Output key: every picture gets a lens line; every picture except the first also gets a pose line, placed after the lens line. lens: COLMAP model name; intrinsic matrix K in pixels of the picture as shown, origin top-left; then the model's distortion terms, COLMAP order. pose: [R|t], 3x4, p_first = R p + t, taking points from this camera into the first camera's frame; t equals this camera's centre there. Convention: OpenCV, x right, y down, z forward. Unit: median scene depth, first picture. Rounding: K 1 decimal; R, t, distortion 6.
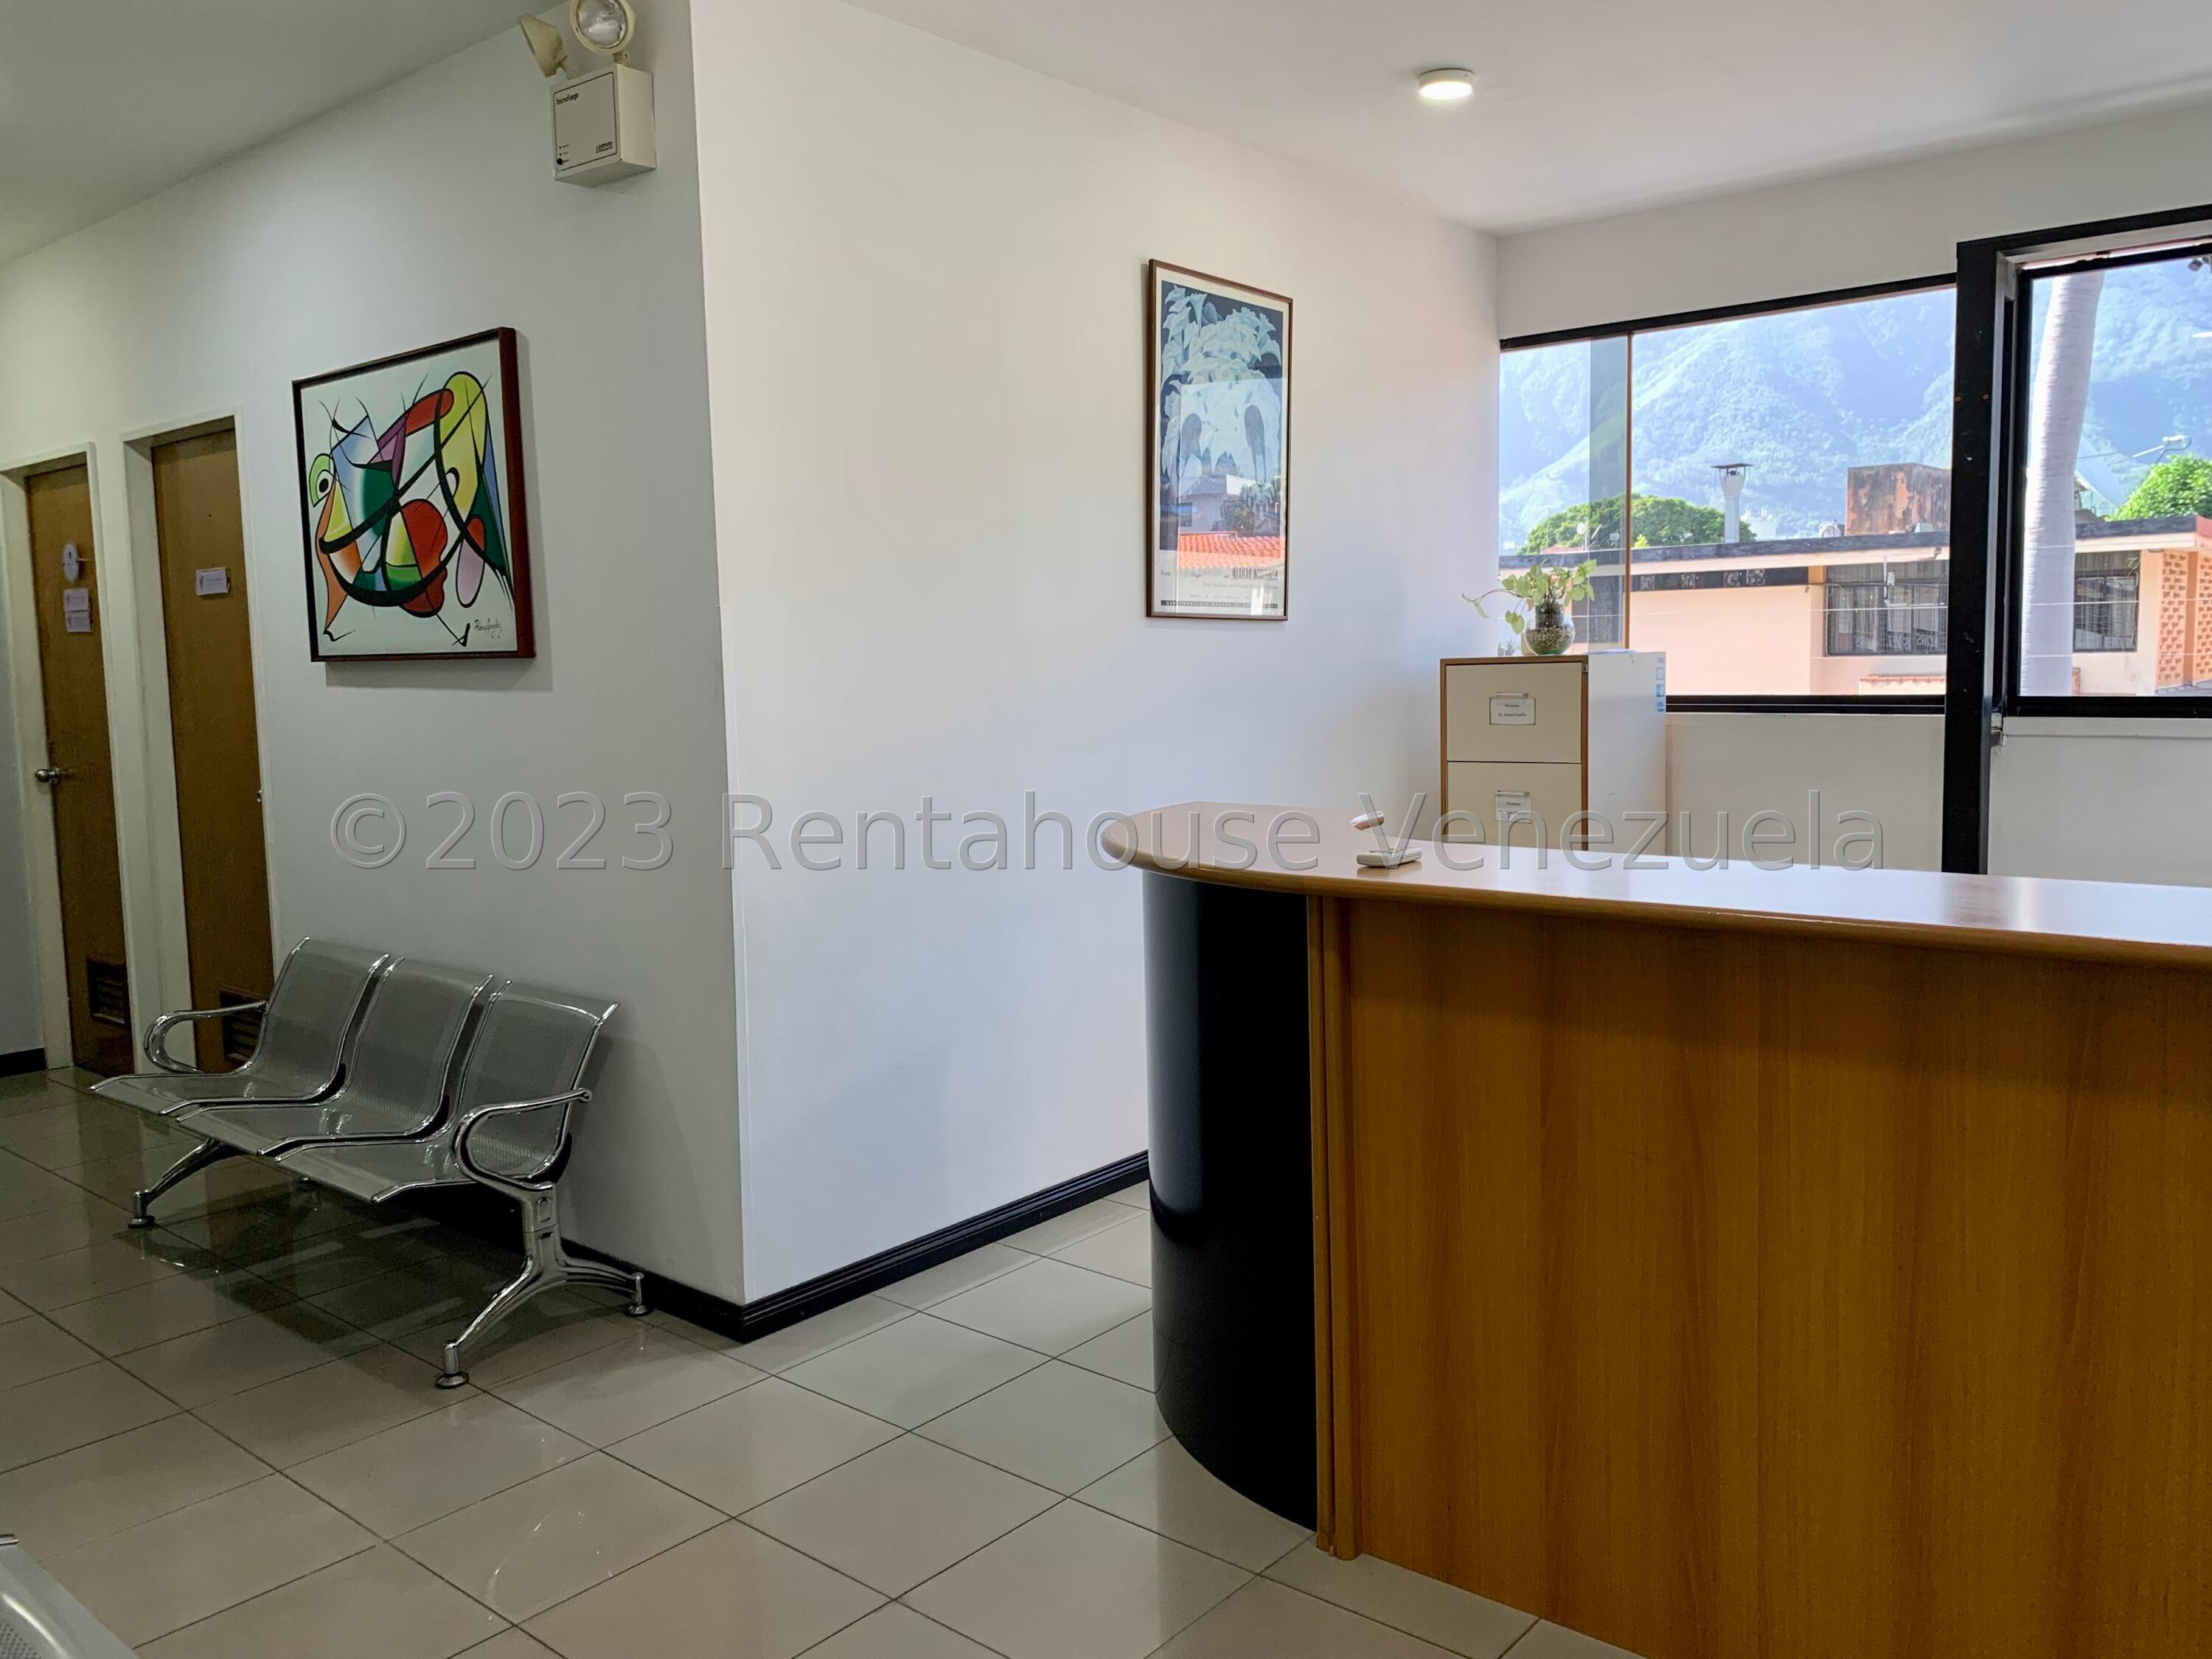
lens RADIAL K [[1704.2, 0, 1114.6], [0, 1704.2, 801.3], [0, 0, 1]] dist [0.032209, -0.028461]
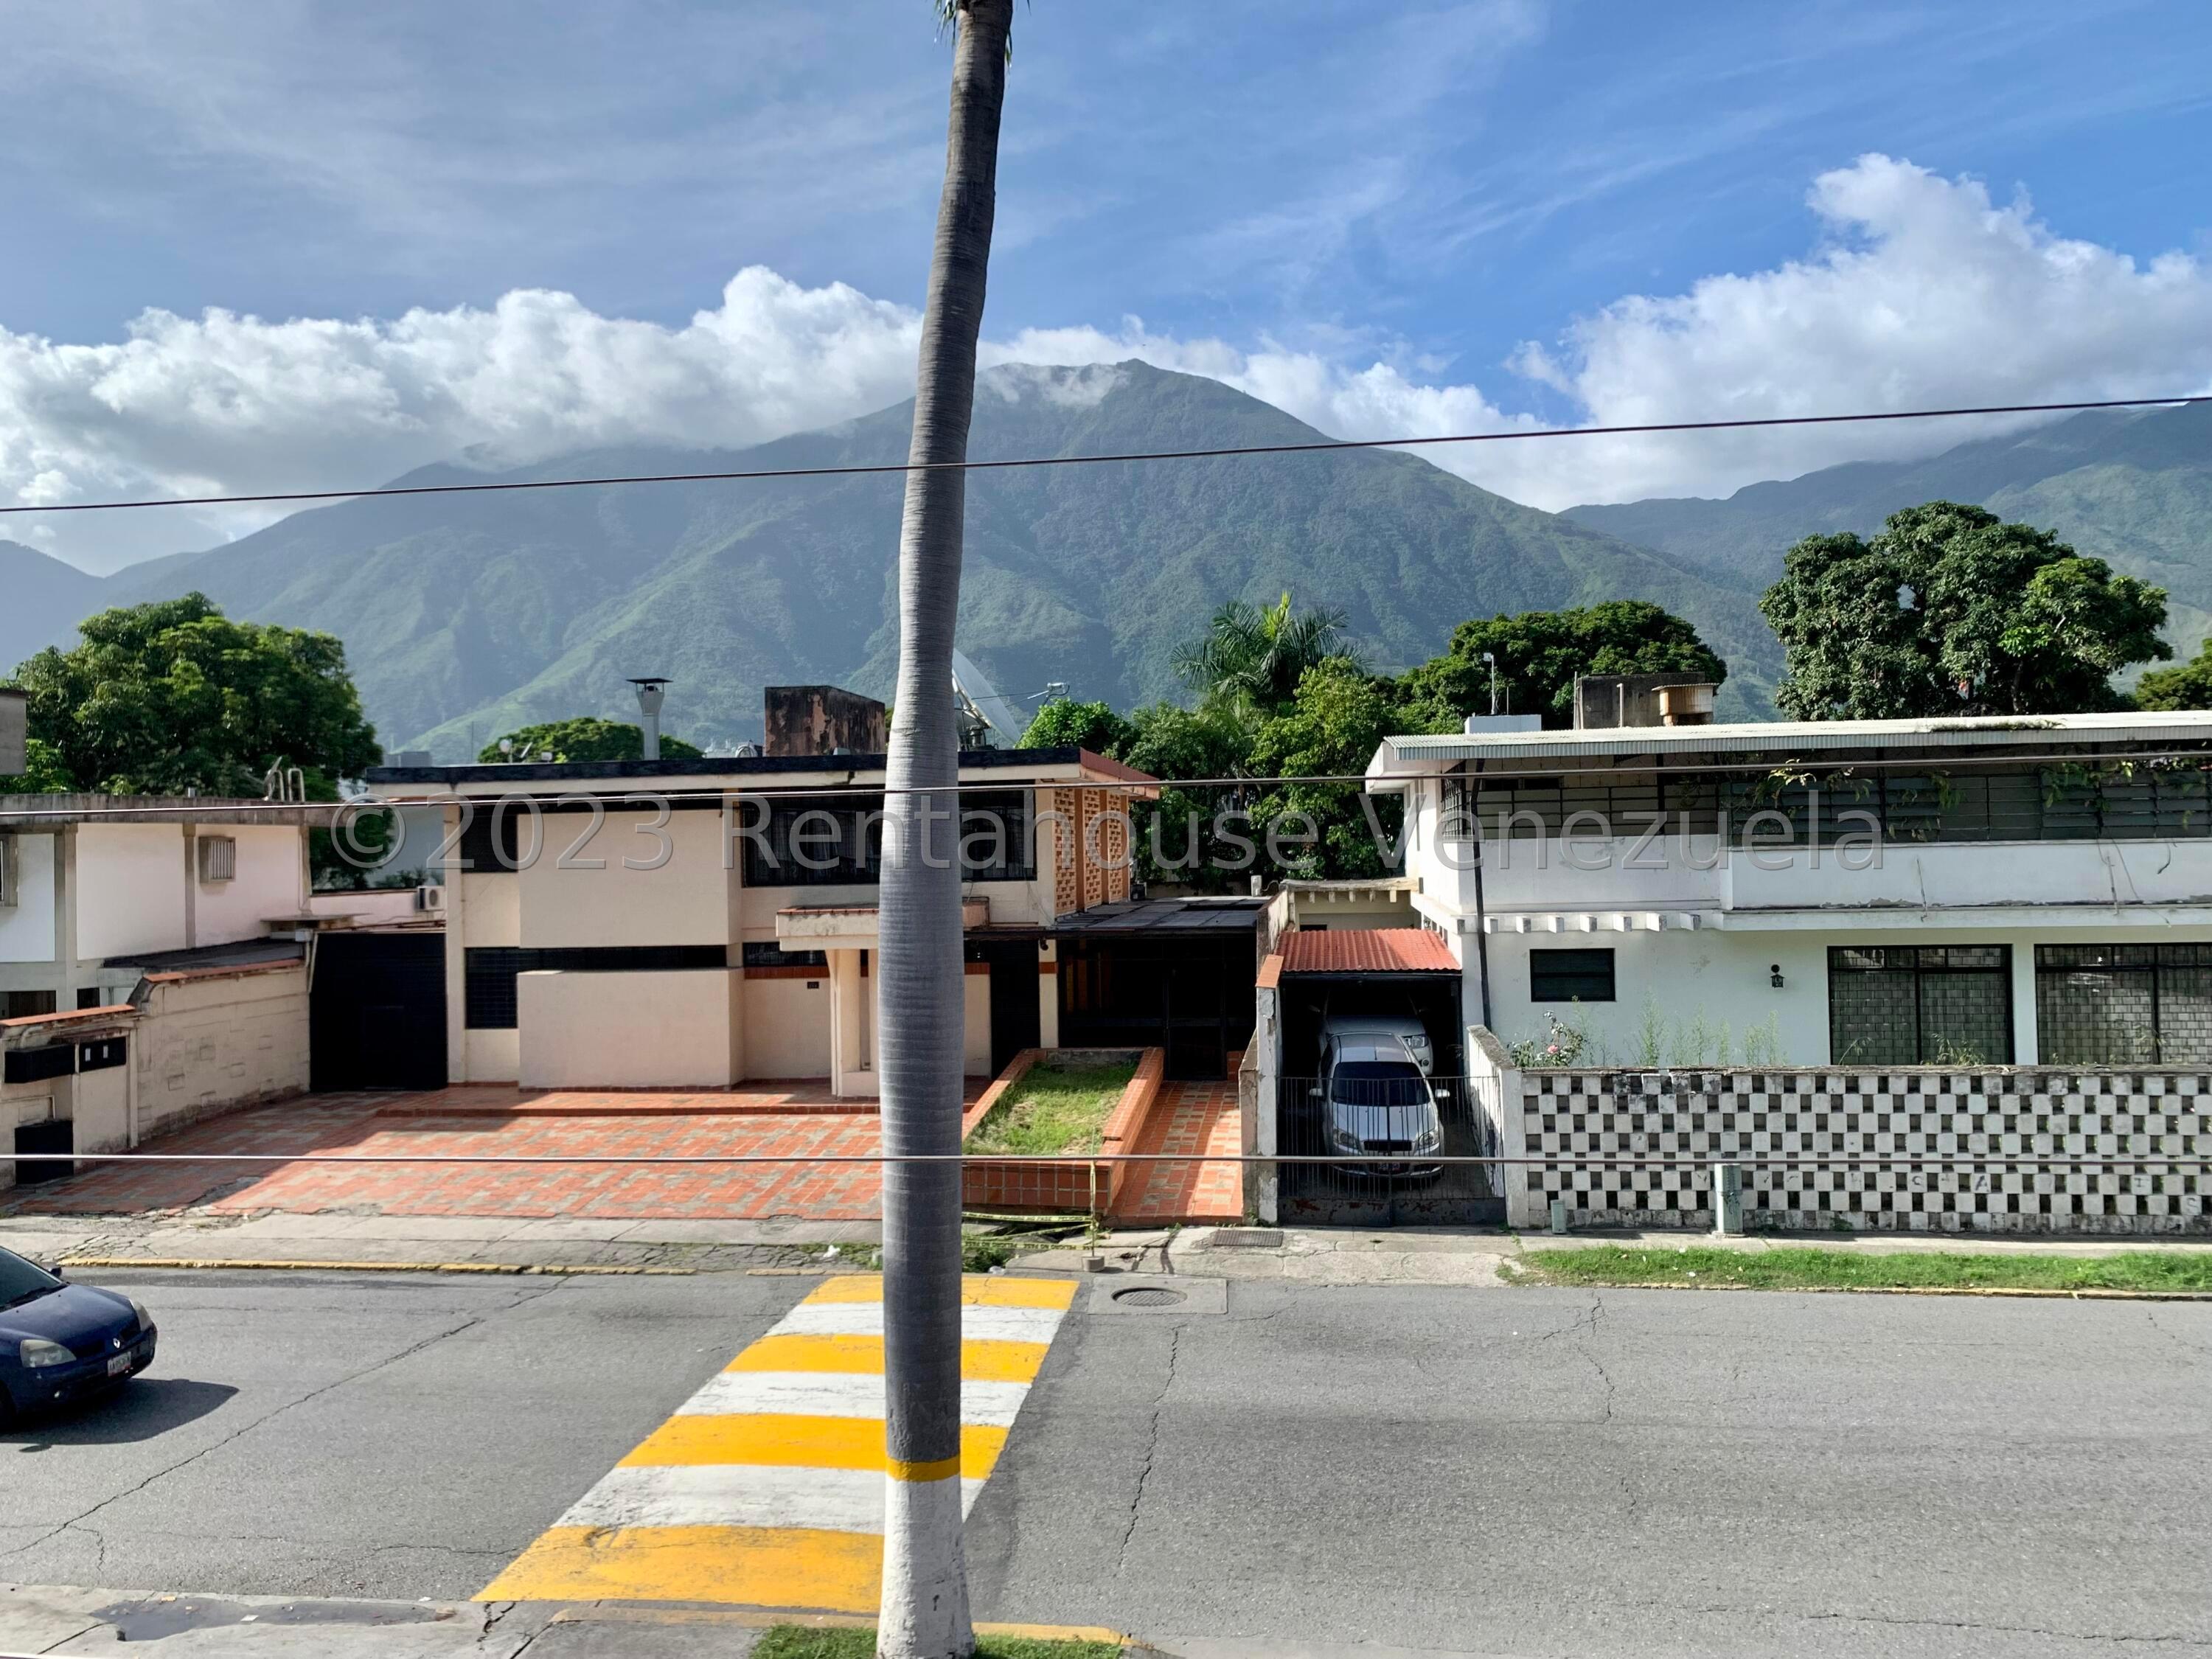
lens RADIAL K [[1704.2, 0, 1097.5], [0, 1704.2, 818.9], [0, 0, 1]] dist [0.032209, -0.028461]
pose [[0.841880, 0.010085, 0.539571, 0.076584], [0.055448, 0.992918, -0.105072, -0.014020], [-0.536809, 0.118377, 0.835358, 0.127213]]
